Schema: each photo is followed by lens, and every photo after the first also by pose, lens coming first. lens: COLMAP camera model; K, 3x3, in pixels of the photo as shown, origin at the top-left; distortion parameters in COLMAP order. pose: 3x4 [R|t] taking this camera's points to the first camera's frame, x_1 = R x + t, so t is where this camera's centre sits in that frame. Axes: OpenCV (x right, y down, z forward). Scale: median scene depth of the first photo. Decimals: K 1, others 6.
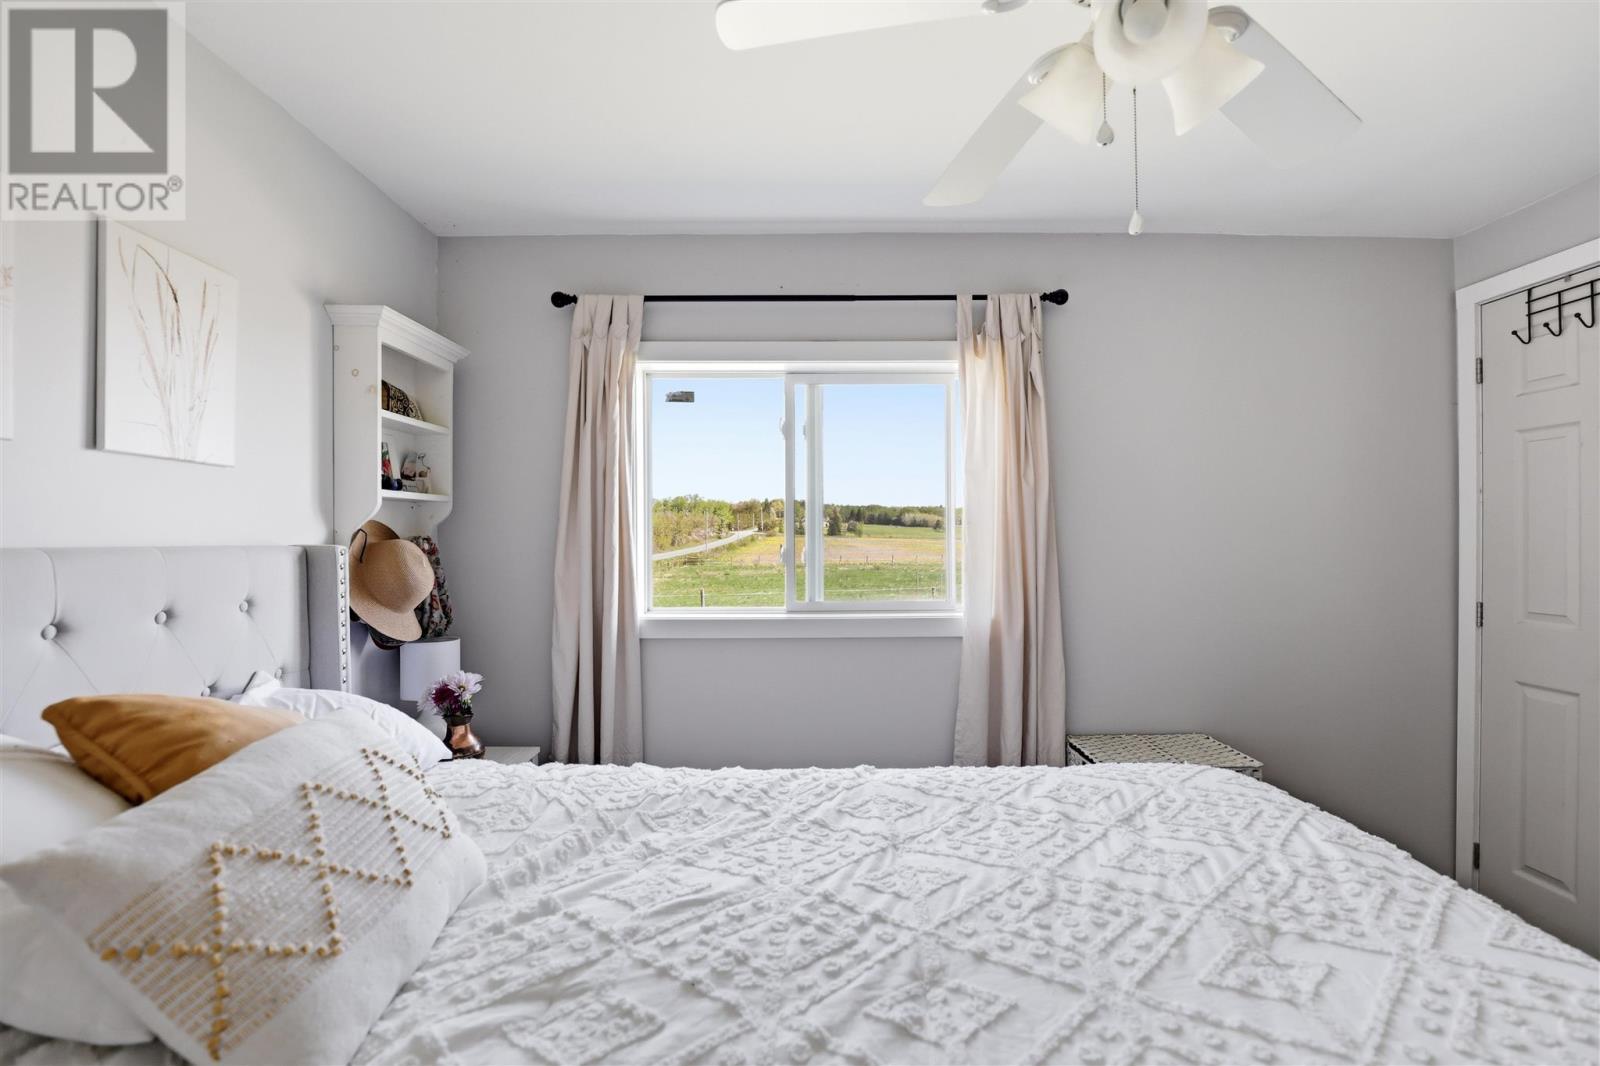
lens RADIAL K [[731.5, 0, 825.0], [0, 731.5, 530.3], [0, 0, 1]] dist [-0.027234, 0.000727]
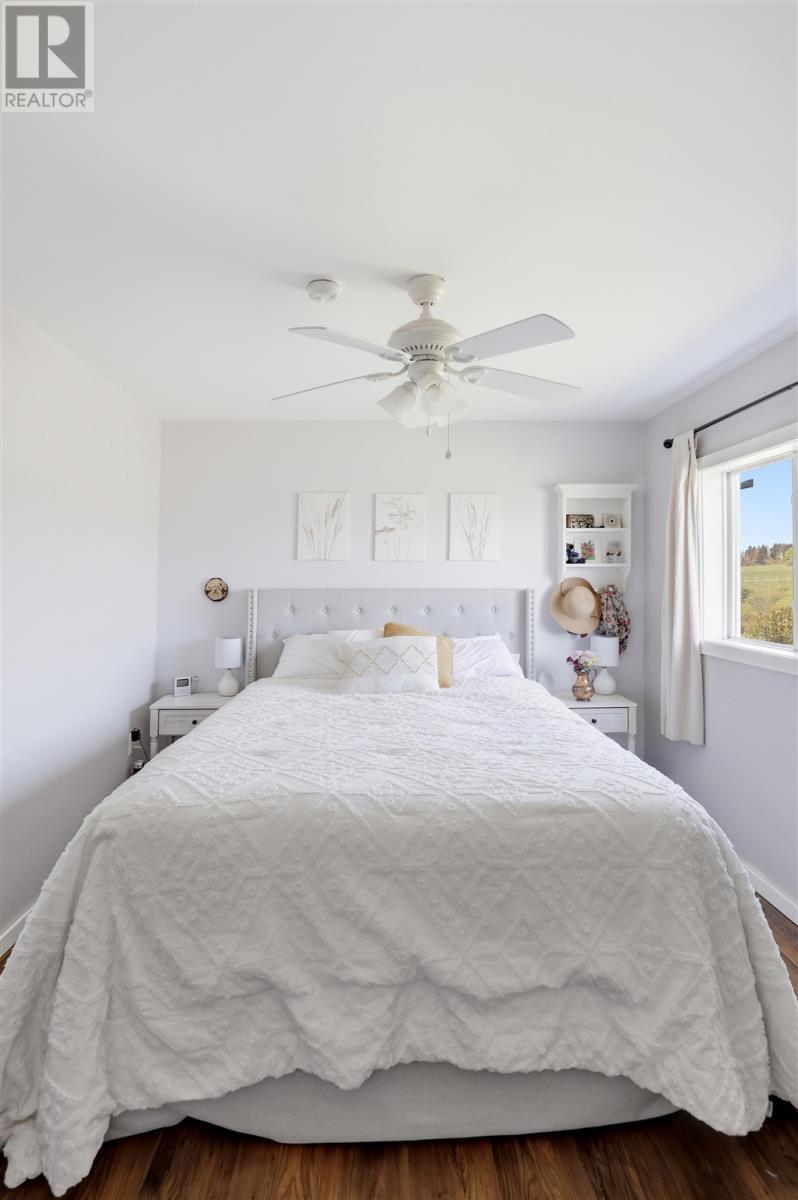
lens RADIAL K [[548.6, 0, 377.6], [0, 548.6, 602.9], [0, 0, 1]] dist [-0.027234, 0.000727]
pose [[-0.023661, 0.048207, -0.998557, 1.136225], [0.011239, 0.998786, 0.047952, -0.024878], [0.999657, -0.010088, -0.024174, 0.455883]]
